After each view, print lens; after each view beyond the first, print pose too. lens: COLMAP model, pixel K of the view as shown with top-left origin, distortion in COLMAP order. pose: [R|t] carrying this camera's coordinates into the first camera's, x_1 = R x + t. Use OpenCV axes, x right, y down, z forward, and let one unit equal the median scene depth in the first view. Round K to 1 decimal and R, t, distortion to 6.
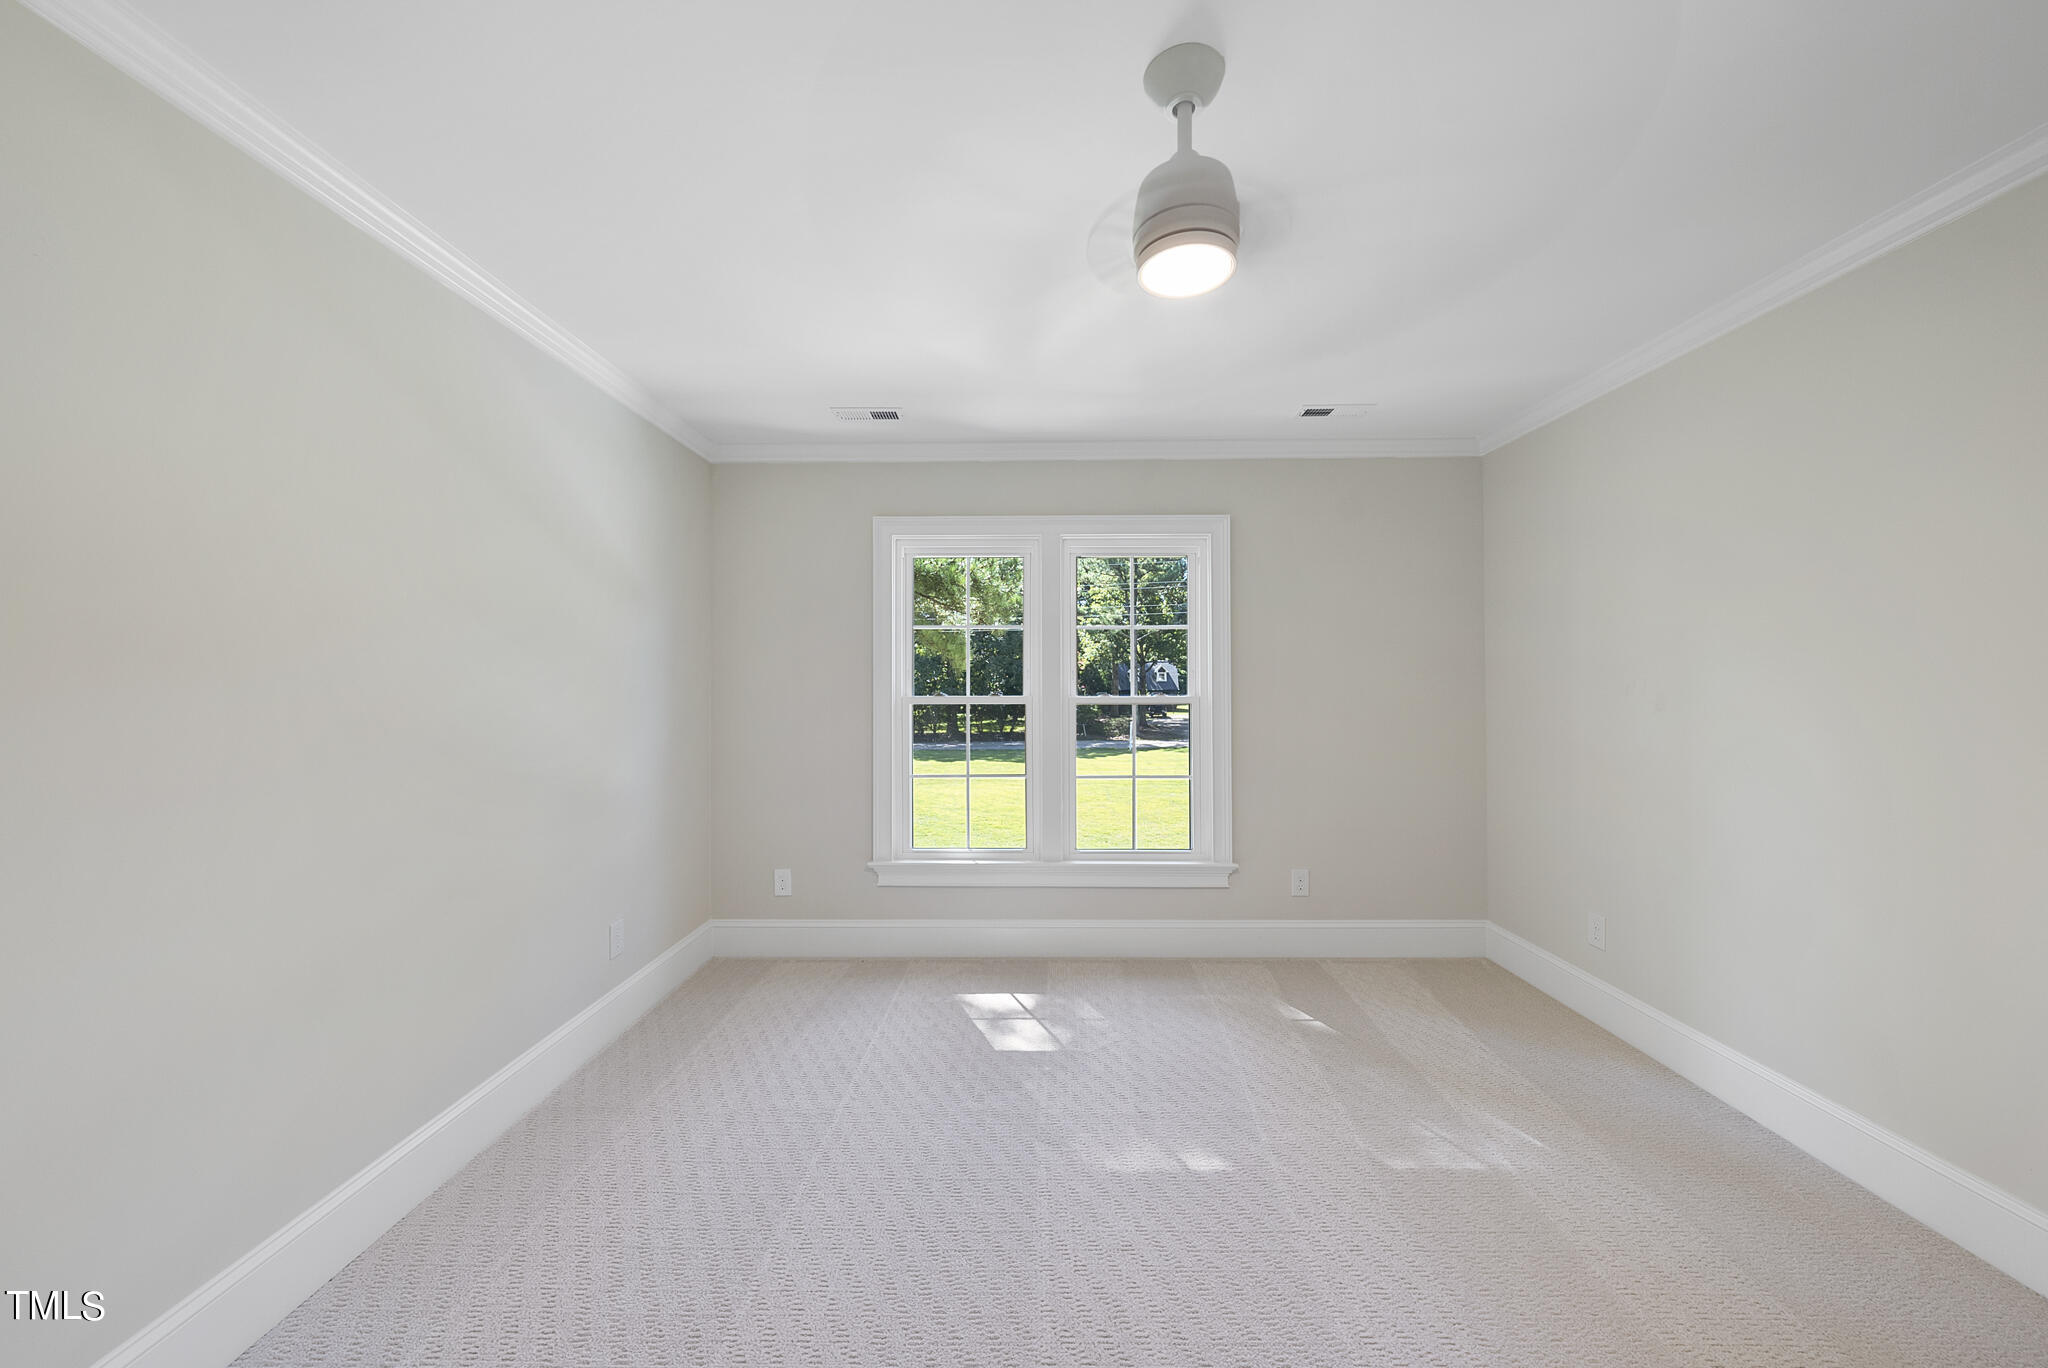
lens RADIAL K [[708.5, 0, 1025.3], [0, 708.5, 680.5], [0, 0, 1]] dist [0.000283, -0.000235]
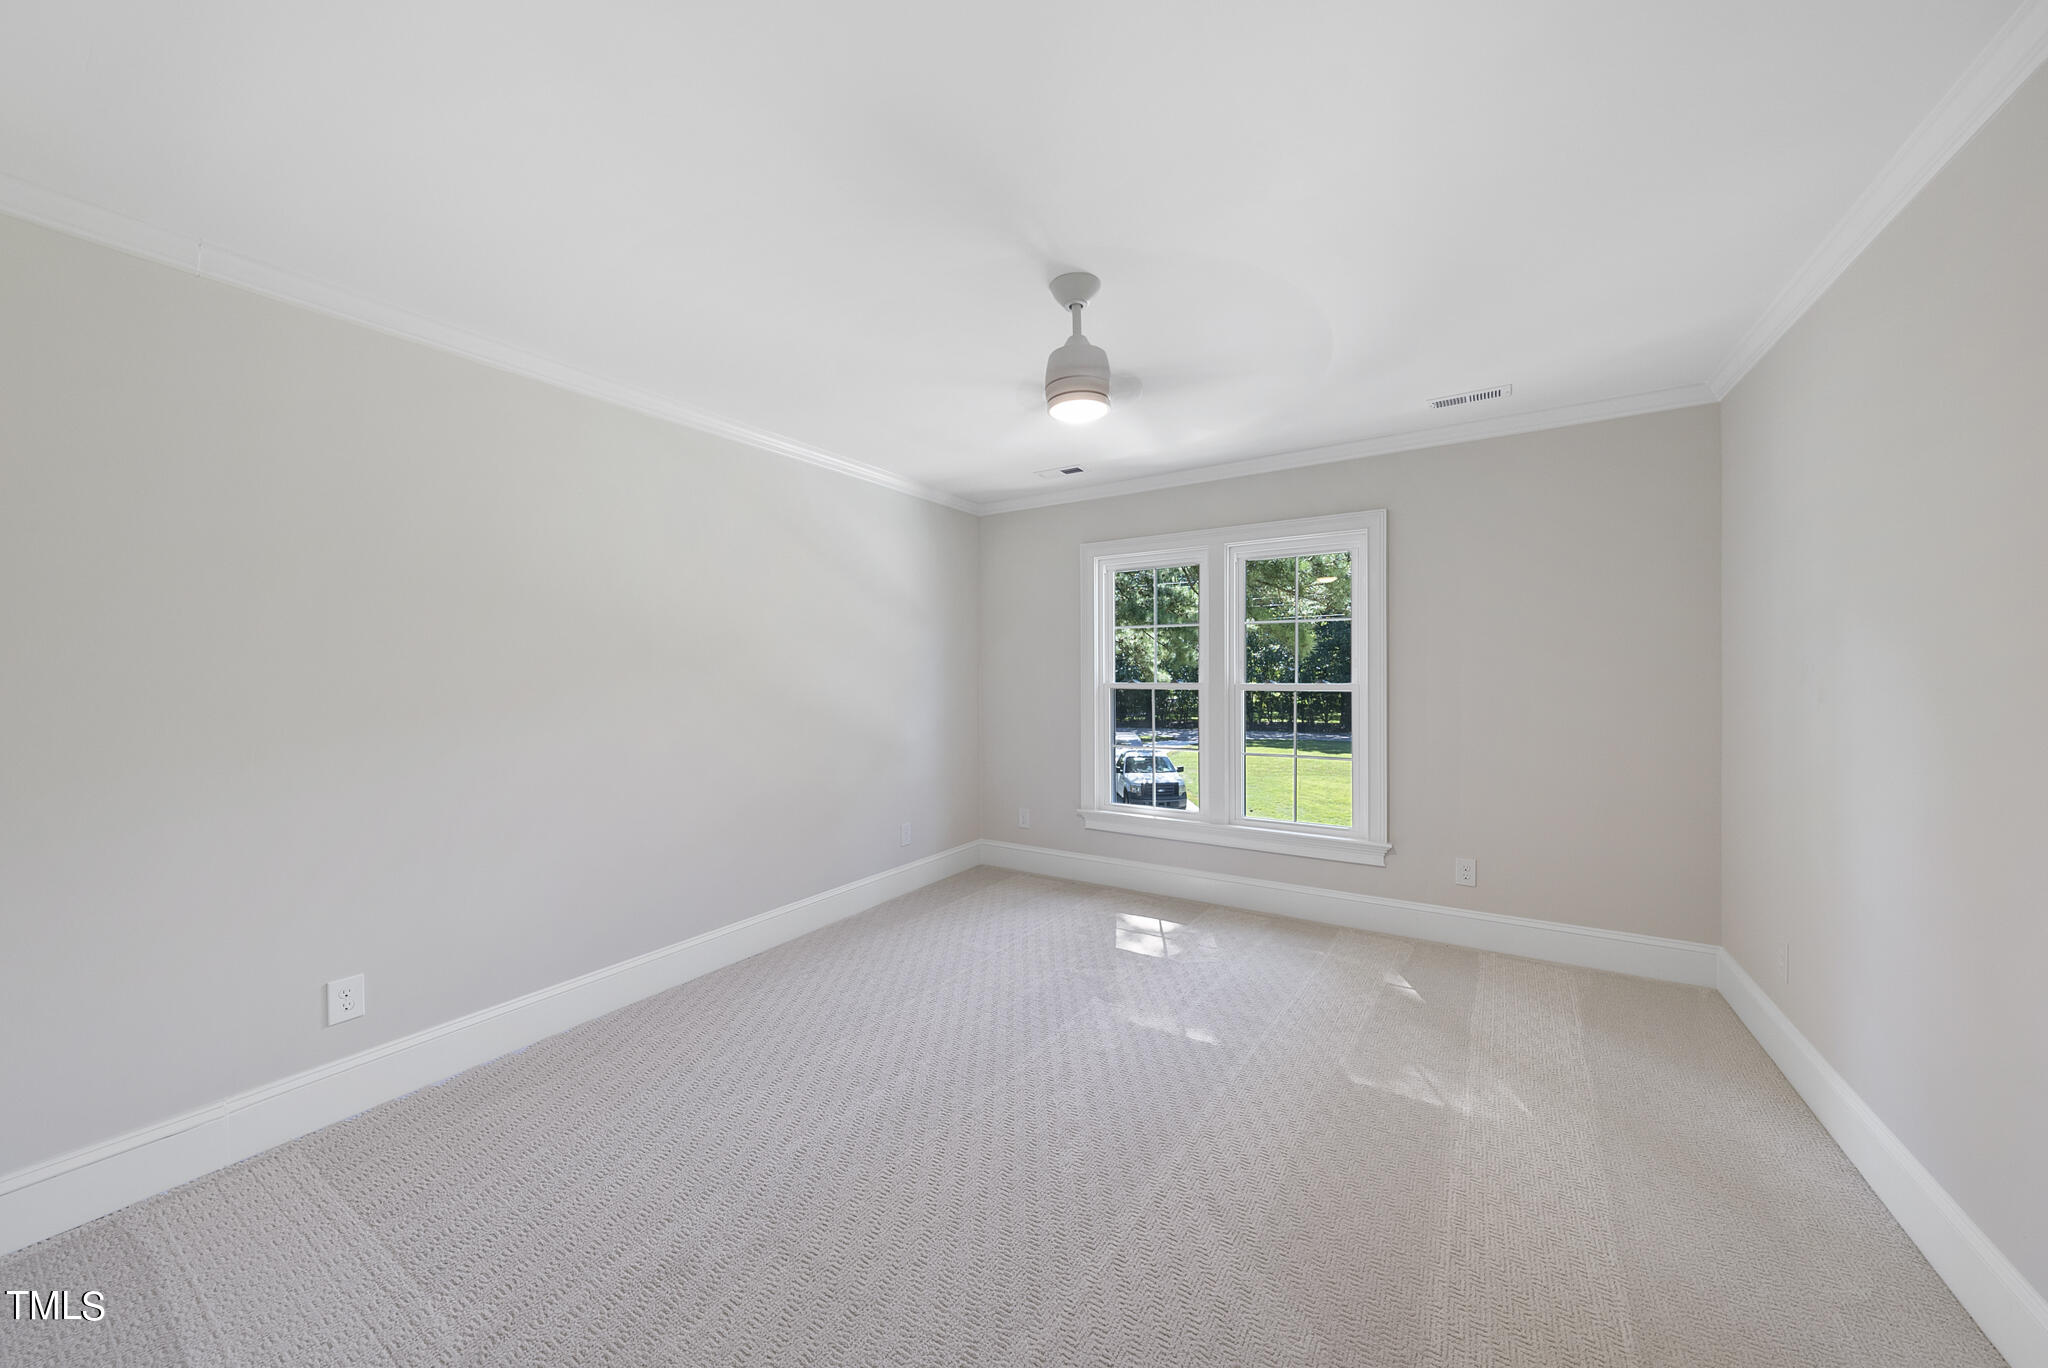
lens RADIAL K [[708.5, 0, 1024.9], [0, 708.5, 677.3], [0, 0, 1]] dist [0.000283, -0.000235]
pose [[0.850422, -0.000389, -0.526101, 0.404107], [0.006566, 0.999930, 0.009875, -0.000612], [0.526060, -0.011853, 0.850365, -0.170628]]
